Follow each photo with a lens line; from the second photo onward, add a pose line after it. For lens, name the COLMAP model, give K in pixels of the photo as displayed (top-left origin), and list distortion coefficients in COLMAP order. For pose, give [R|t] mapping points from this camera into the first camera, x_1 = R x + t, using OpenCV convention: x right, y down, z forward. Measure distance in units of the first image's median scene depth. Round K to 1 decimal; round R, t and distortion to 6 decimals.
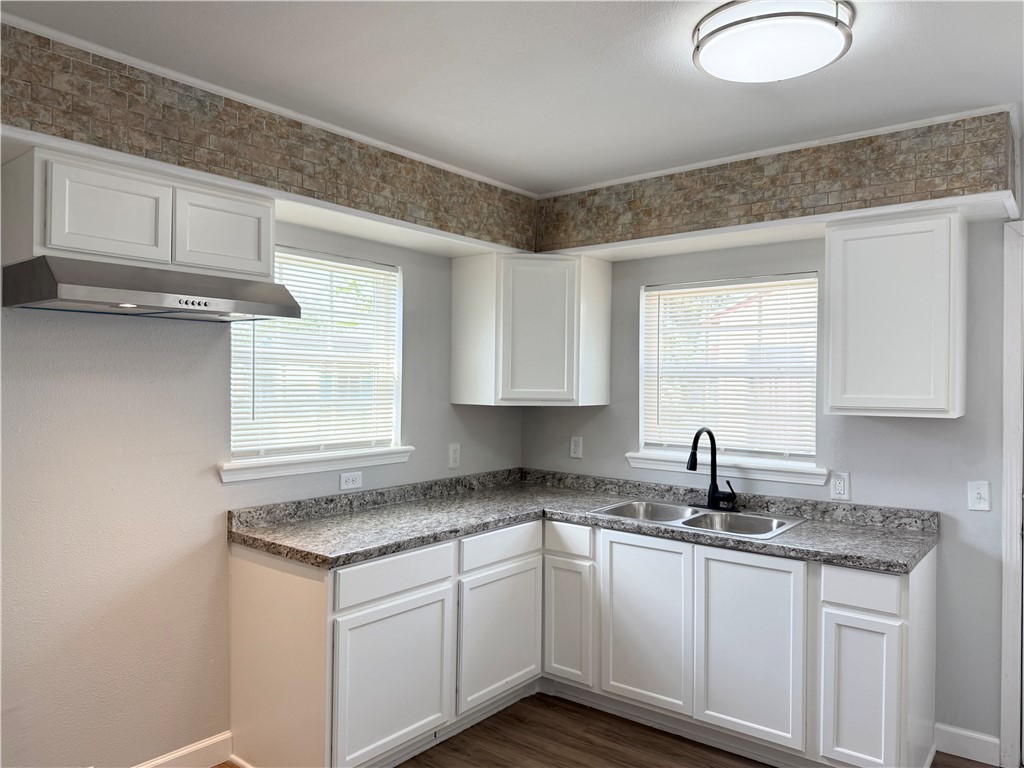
lens RADIAL K [[722.1, 0, 512.0], [0, 722.1, 384.0], [0, 0, 1]] dist [0.129164, -0.178407]
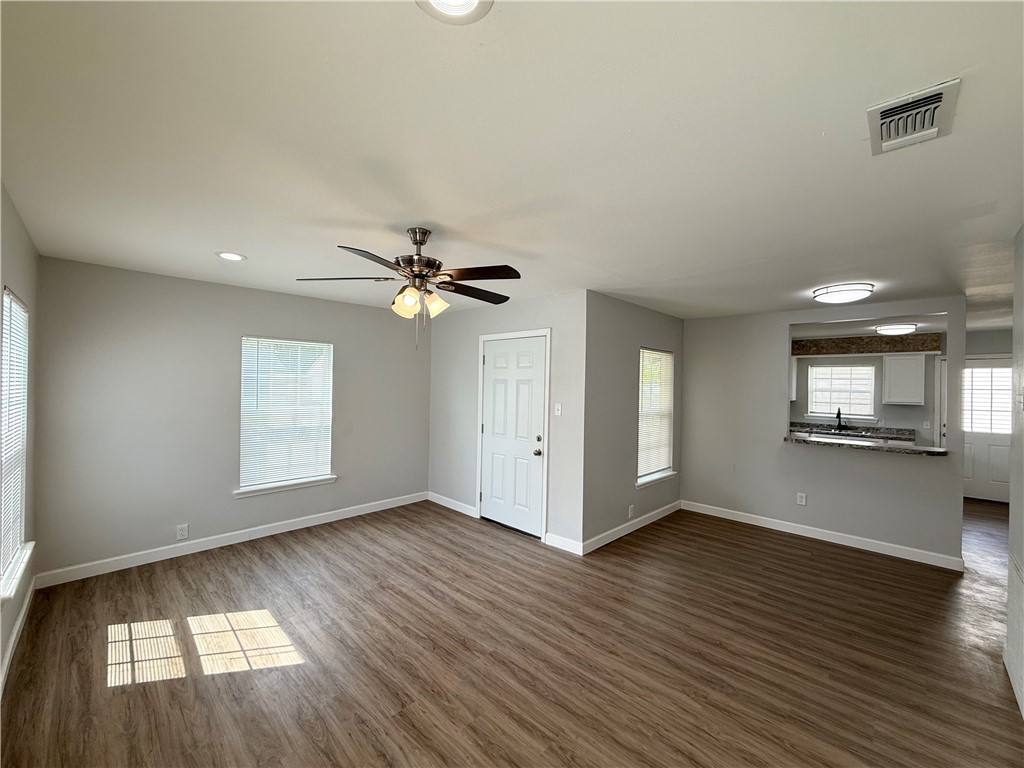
lens RADIAL K [[406.0, 0, 512.0], [0, 406.0, 384.0], [0, 0, 1]] dist [0.000815, 0.000763]
pose [[0.995066, 0.009267, -0.098782, -1.226867], [-0.009546, 0.999952, -0.002350, -0.037065], [0.098755, 0.003281, 0.995106, -1.245848]]
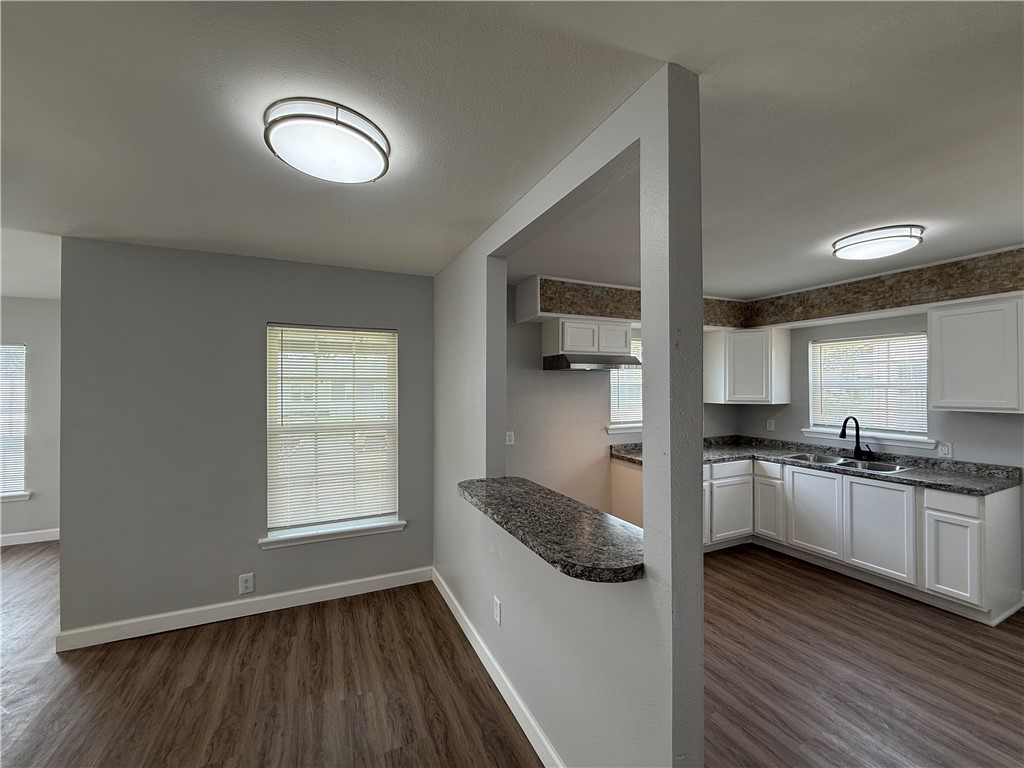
lens RADIAL K [[406.0, 0, 512.0], [0, 406.0, 384.0], [0, 0, 1]] dist [0.000815, 0.000763]
pose [[0.895386, -0.014783, -0.445045, -0.058163], [0.010490, 0.999872, -0.012109, -0.022123], [0.445167, 0.006174, 0.895426, -0.366677]]
